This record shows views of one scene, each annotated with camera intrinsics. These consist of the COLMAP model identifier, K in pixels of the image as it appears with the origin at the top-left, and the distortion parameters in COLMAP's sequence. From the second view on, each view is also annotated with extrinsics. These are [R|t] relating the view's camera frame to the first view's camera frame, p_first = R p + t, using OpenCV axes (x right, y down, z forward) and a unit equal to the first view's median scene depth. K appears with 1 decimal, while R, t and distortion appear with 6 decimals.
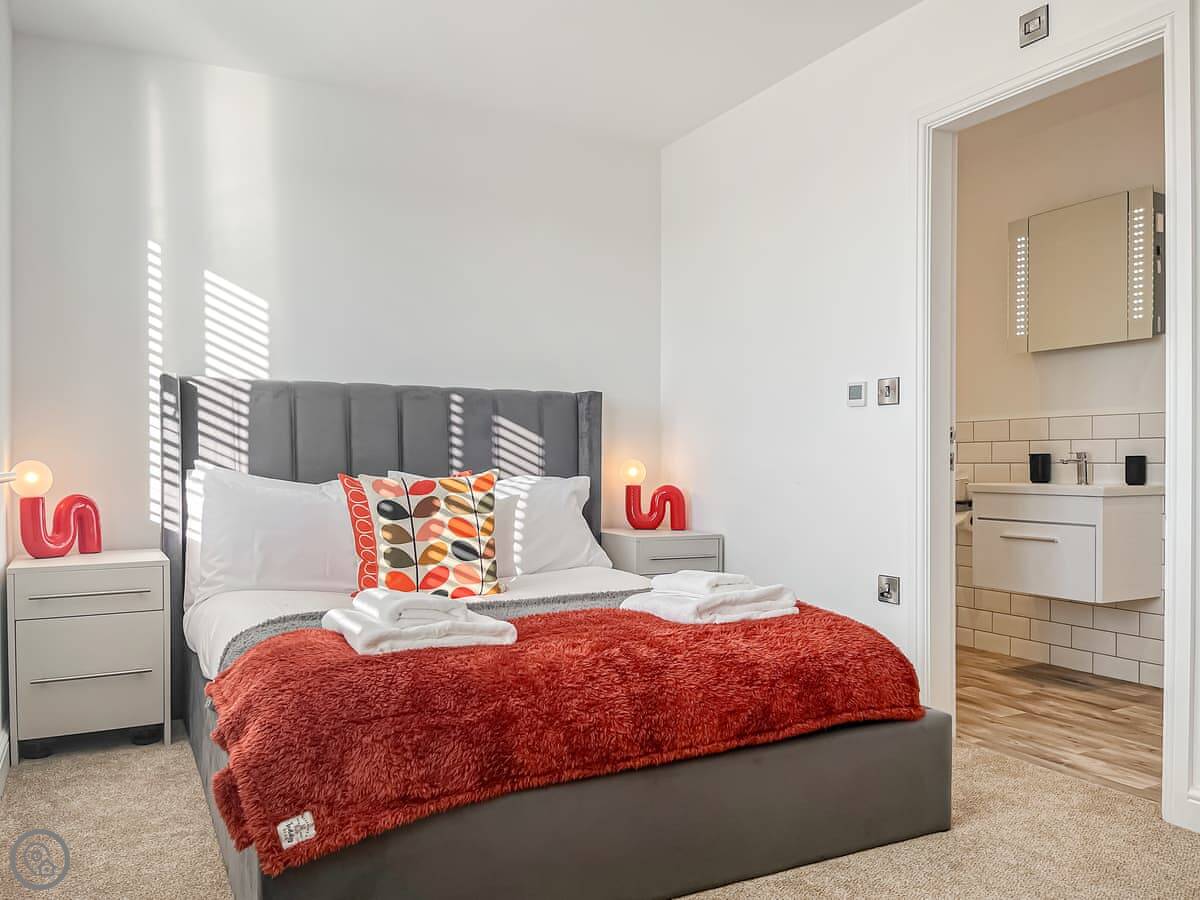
lens RADIAL K [[920.5, 0, 591.0], [0, 920.5, 491.7], [0, 0, 1]] dist [0.002155, -0.009291]
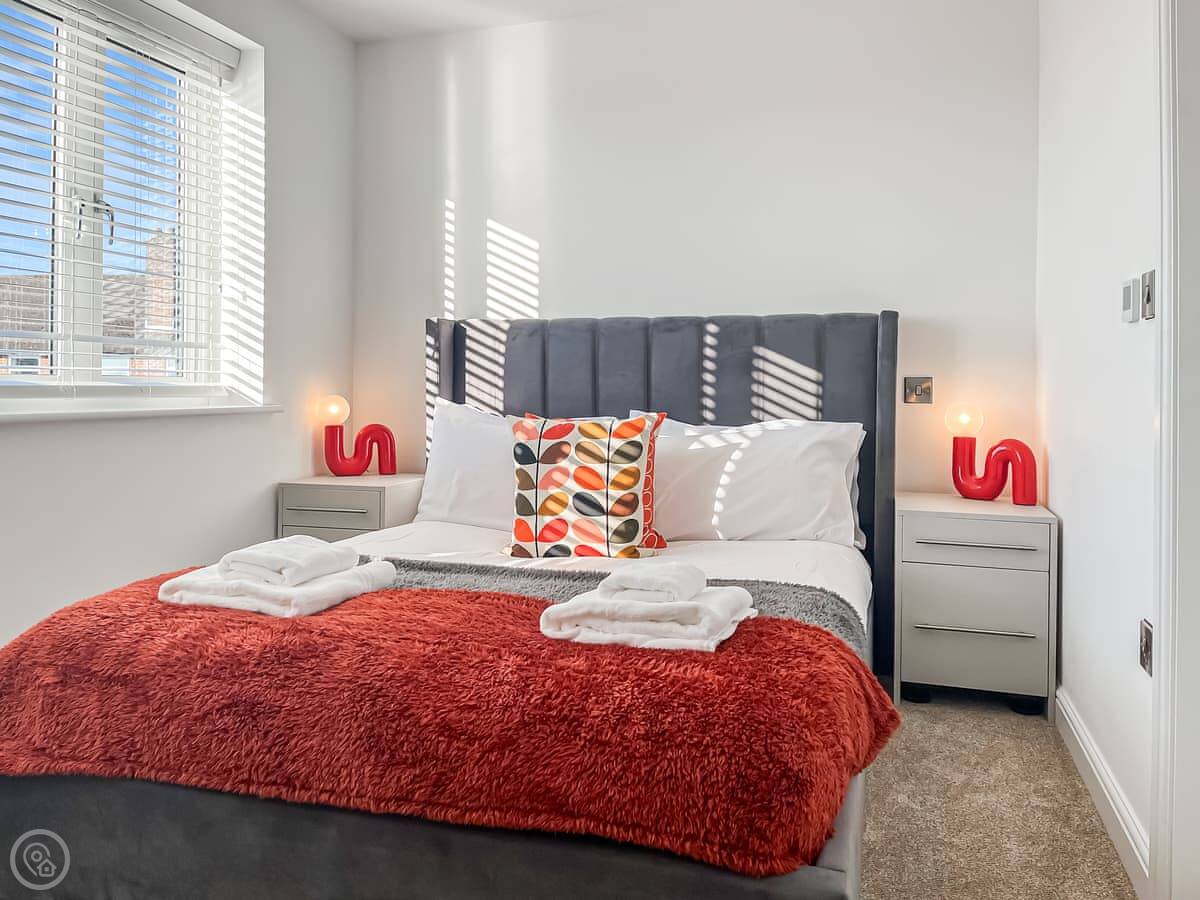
lens RADIAL K [[886.5, 0, 601.5], [0, 886.5, 444.3], [0, 0, 1]] dist [-0.012676, -0.001328]
pose [[0.684159, 0.056379, -0.727151, 0.454231], [-0.031297, 0.998359, 0.047960, -0.032822], [0.728661, -0.010055, 0.684800, 0.396422]]
